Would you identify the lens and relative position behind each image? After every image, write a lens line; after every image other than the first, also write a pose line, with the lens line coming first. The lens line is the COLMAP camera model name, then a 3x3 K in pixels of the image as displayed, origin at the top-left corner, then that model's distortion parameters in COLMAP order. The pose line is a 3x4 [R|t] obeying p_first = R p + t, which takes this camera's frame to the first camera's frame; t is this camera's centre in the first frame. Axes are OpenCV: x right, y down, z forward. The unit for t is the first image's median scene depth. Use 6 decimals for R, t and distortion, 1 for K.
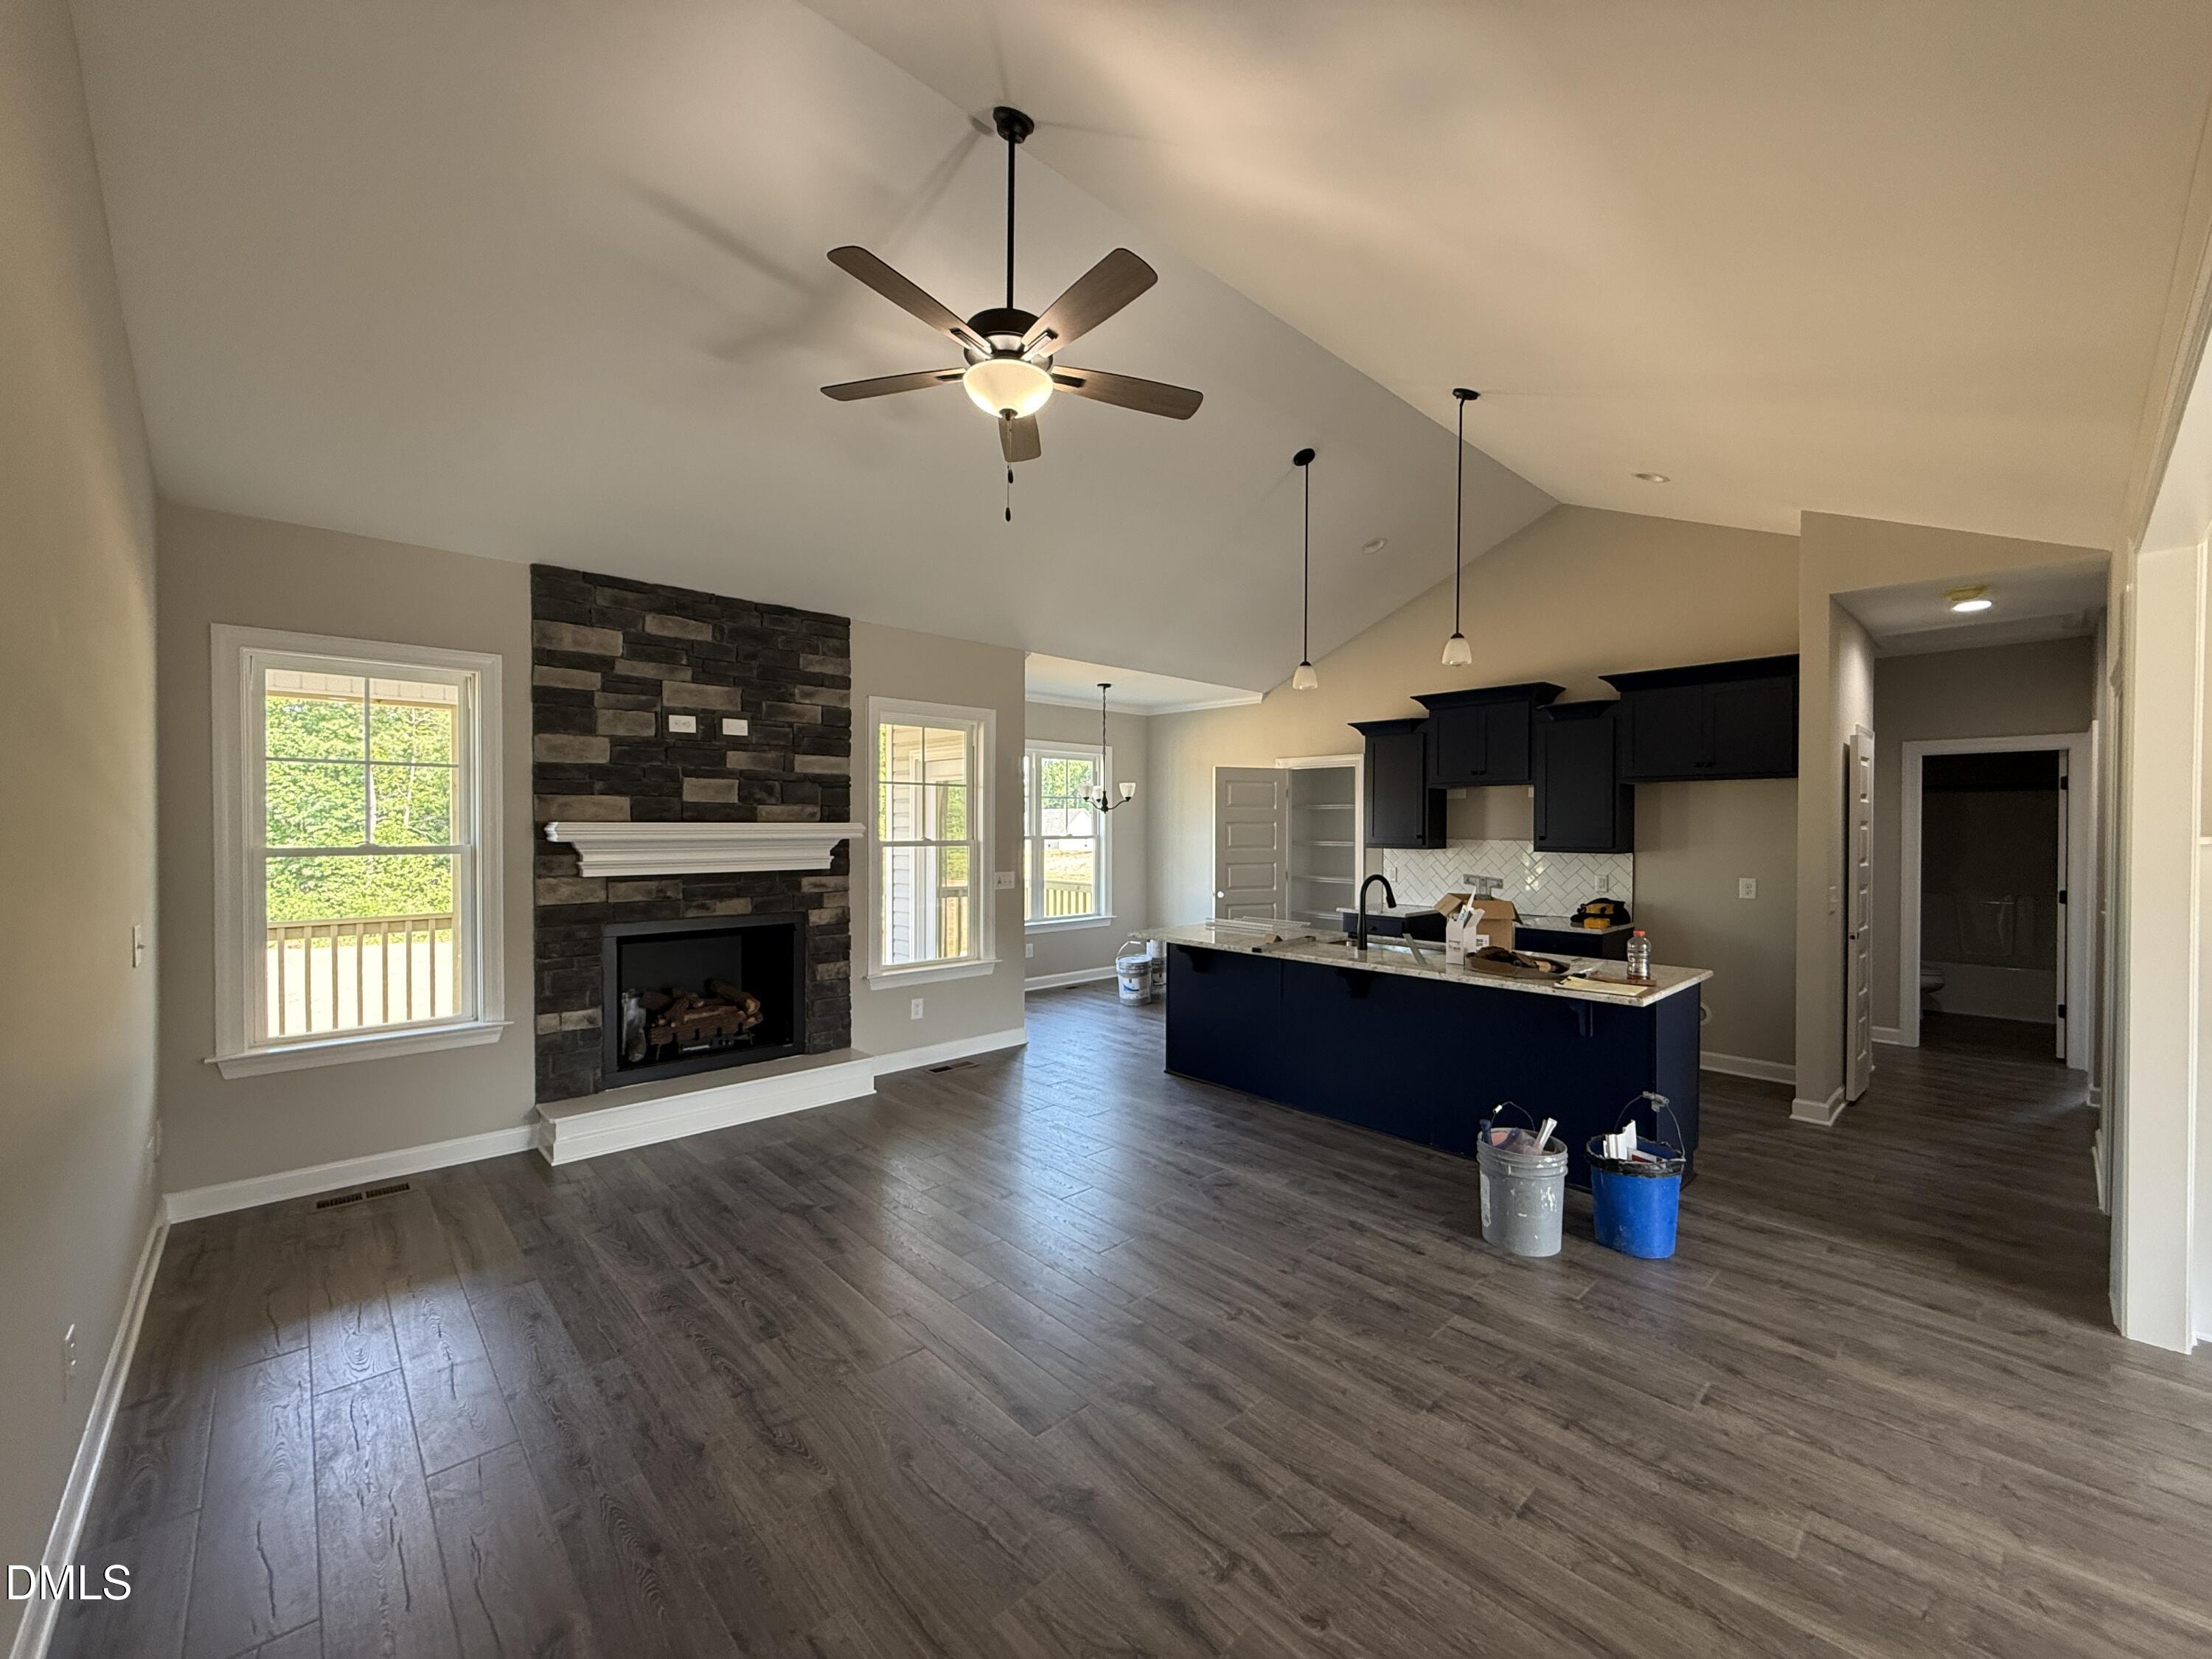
lens RADIAL K [[879.6, 0, 1103.5], [0, 879.6, 831.4], [0, 0, 1]] dist [-0.000886, 0.000055]
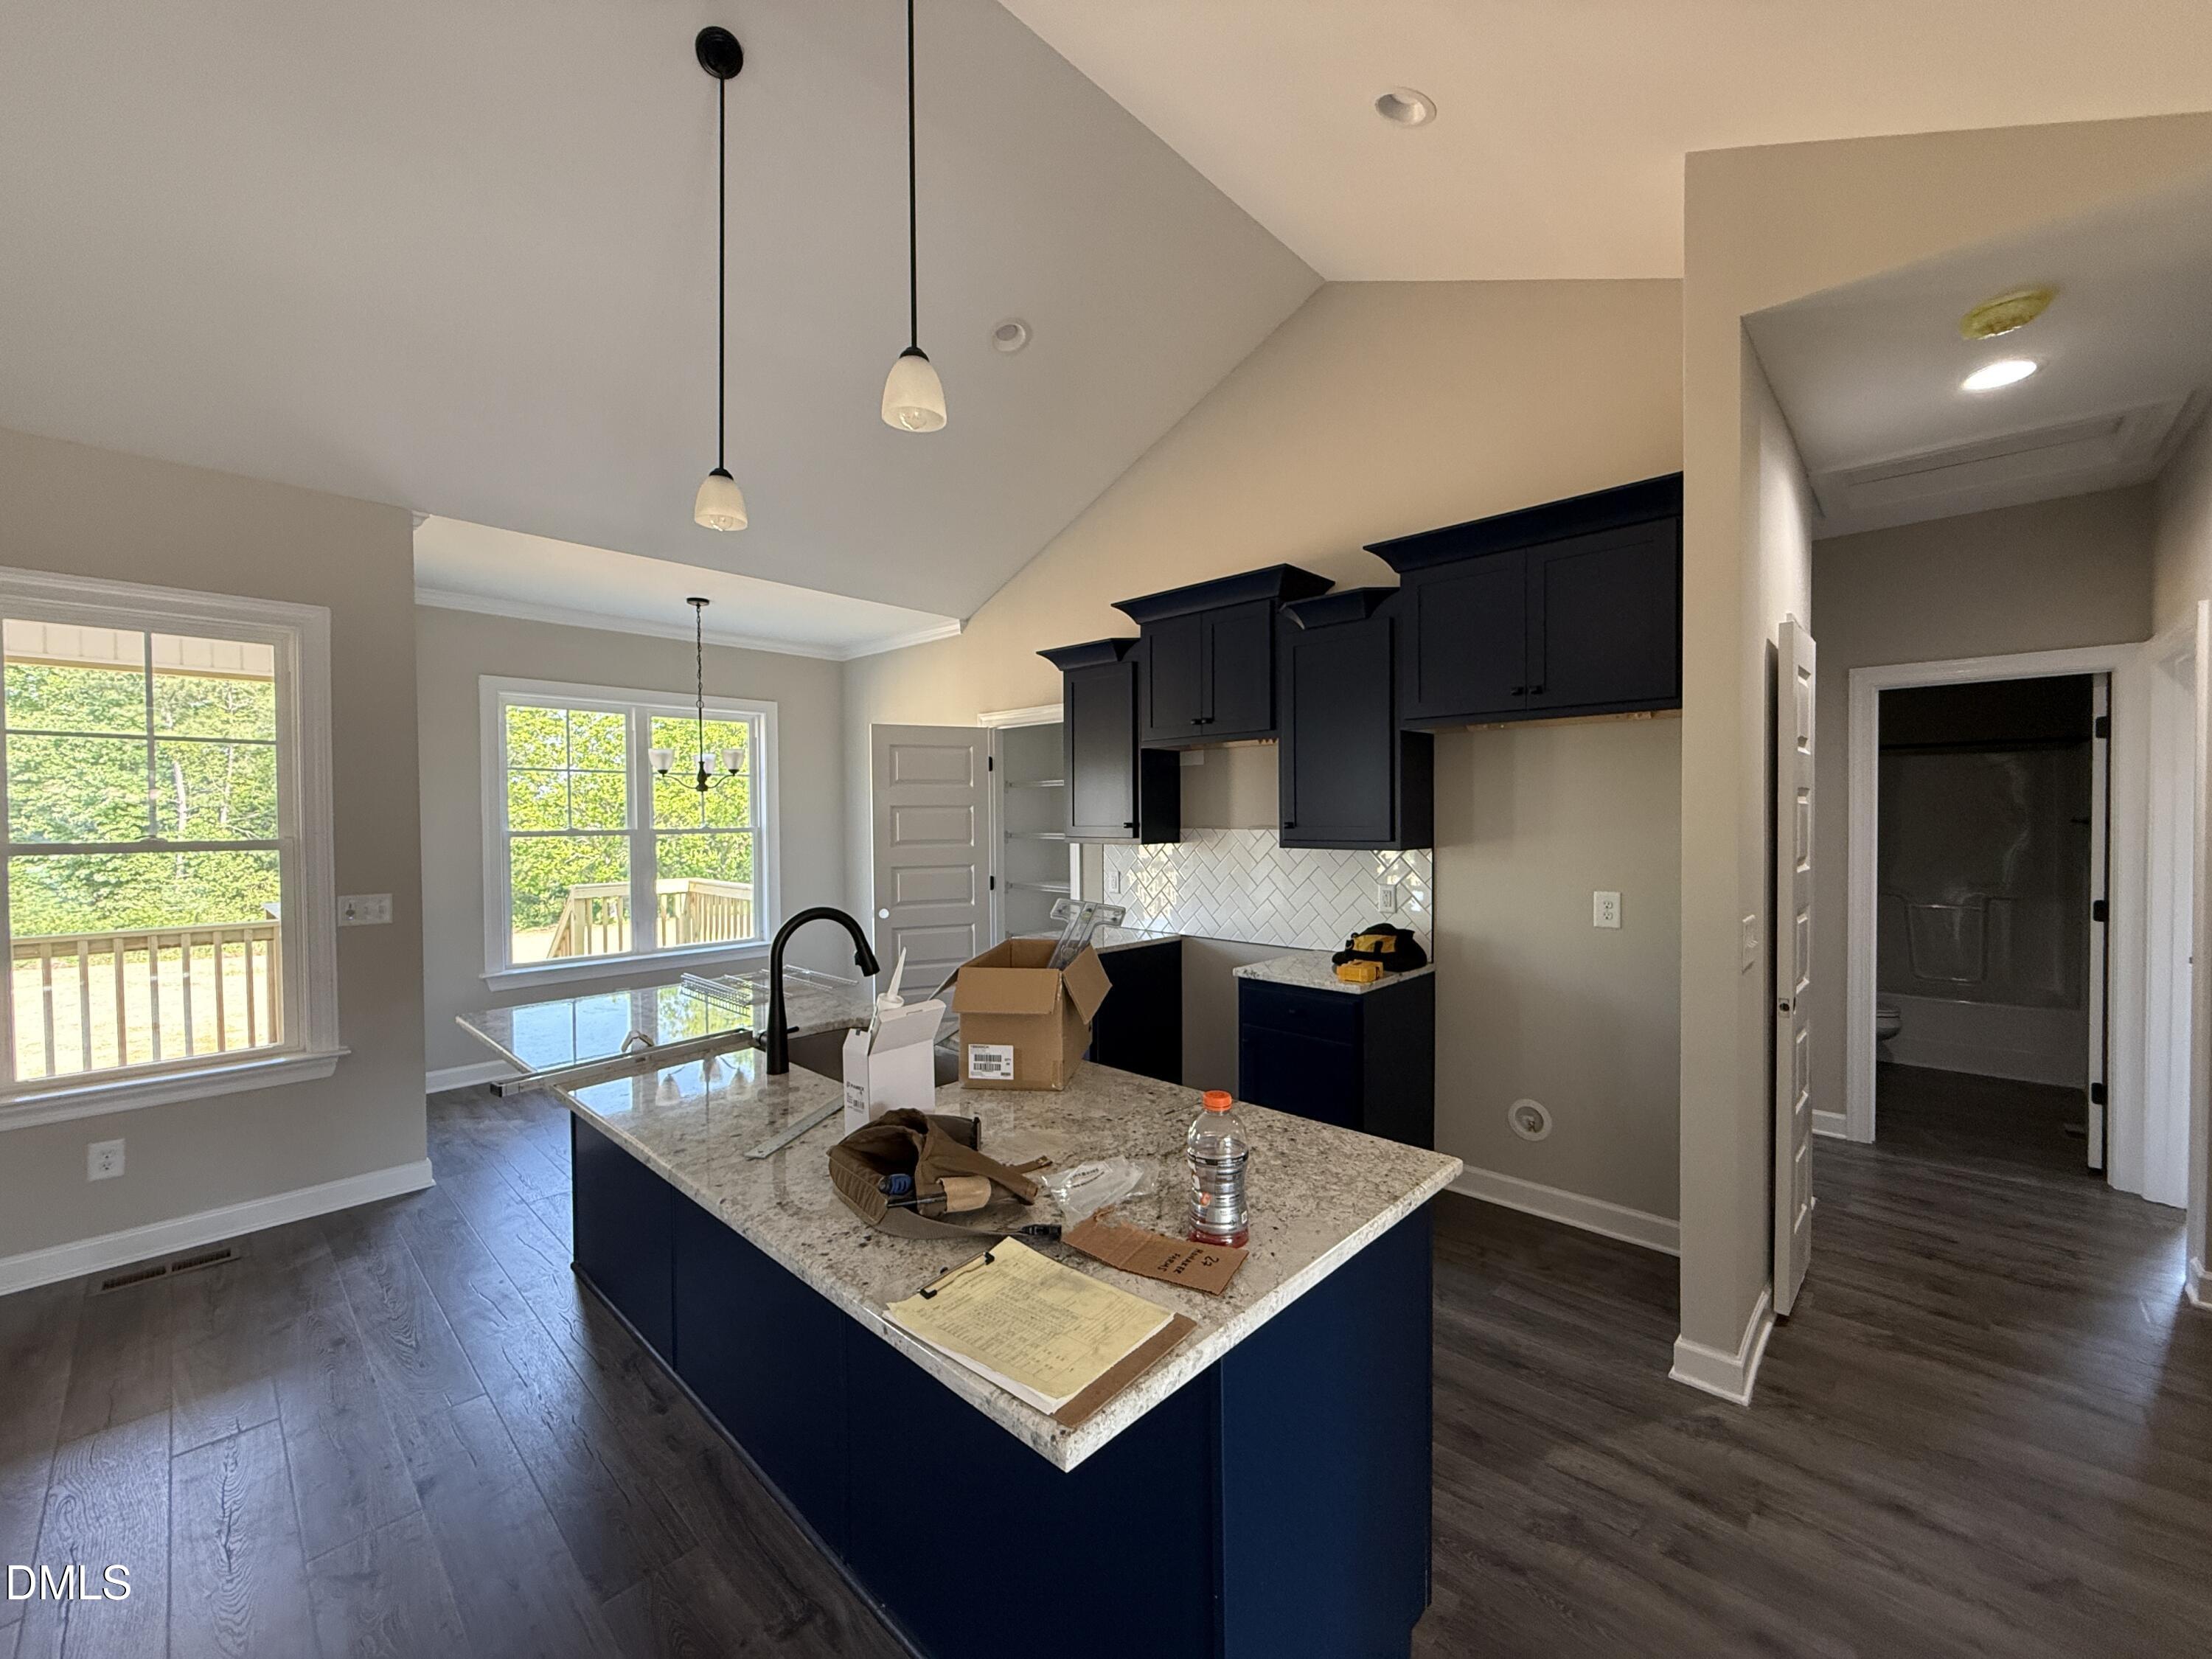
lens RADIAL K [[879.6, 0, 1108.3], [0, 879.6, 829.3], [0, 0, 1]] dist [-0.000886, 0.000055]
pose [[0.997817, -0.011535, 0.065021, 0.334387], [0.010985, 0.999901, 0.008806, 0.003852], [-0.065116, -0.008073, 0.997845, 0.404354]]
